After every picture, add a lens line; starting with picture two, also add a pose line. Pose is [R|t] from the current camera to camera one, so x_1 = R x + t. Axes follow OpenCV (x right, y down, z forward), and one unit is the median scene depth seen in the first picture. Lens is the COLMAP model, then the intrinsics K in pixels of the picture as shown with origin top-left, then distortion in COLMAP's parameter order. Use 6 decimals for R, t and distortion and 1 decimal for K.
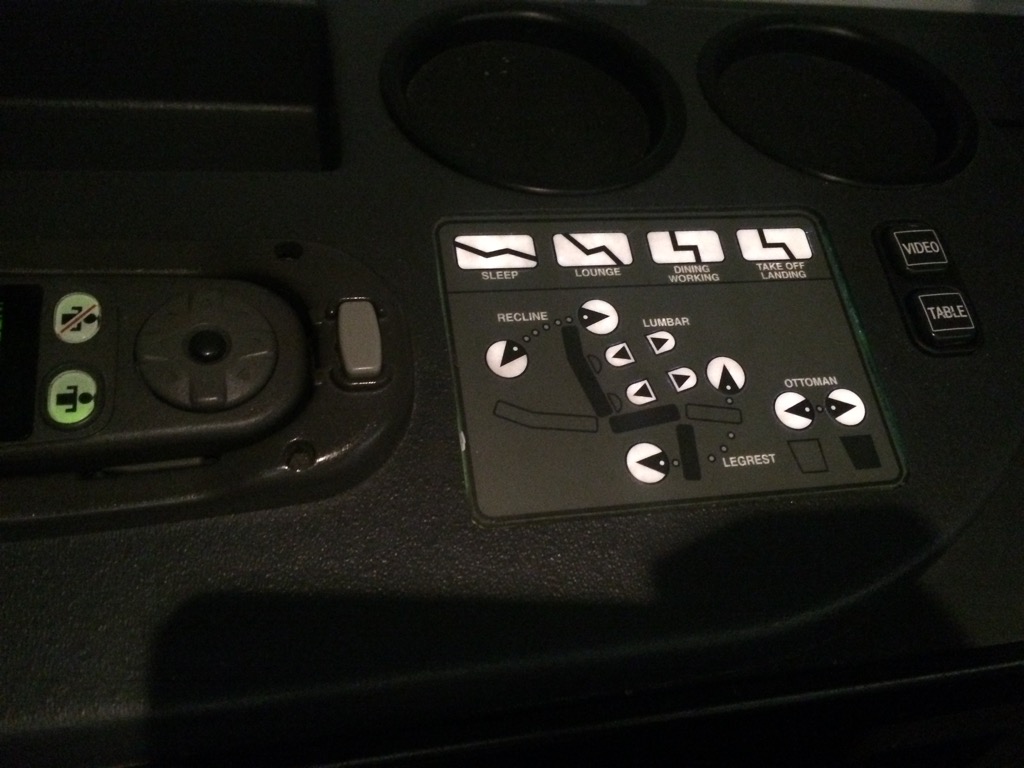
lens RADIAL K [[943.0, 0, 512.0], [0, 943.0, 384.0], [0, 0, 1]] dist [0.015212, 0.010013]
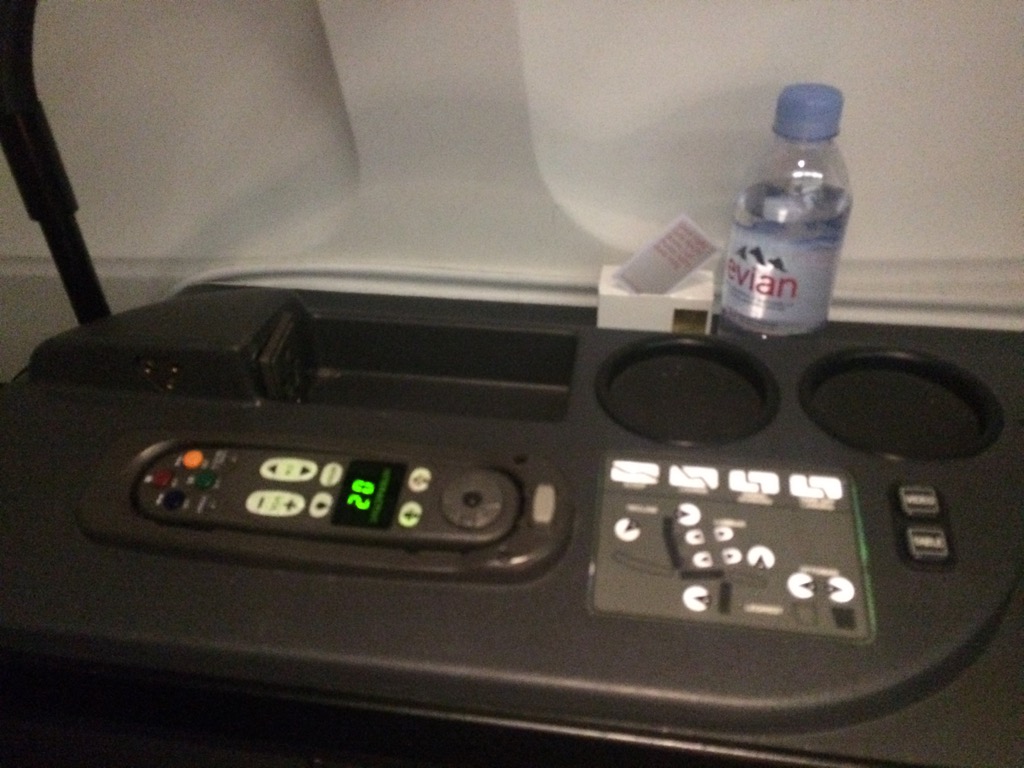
lens RADIAL K [[943.0, 0, 512.0], [0, 943.0, 384.0], [0, 0, 1]] dist [0.015212, 0.010013]
pose [[0.919298, 0.057170, -0.389389, 0.459332], [-0.158927, 0.959062, -0.234397, 0.157875], [0.360048, 0.277365, 0.890749, -0.738101]]
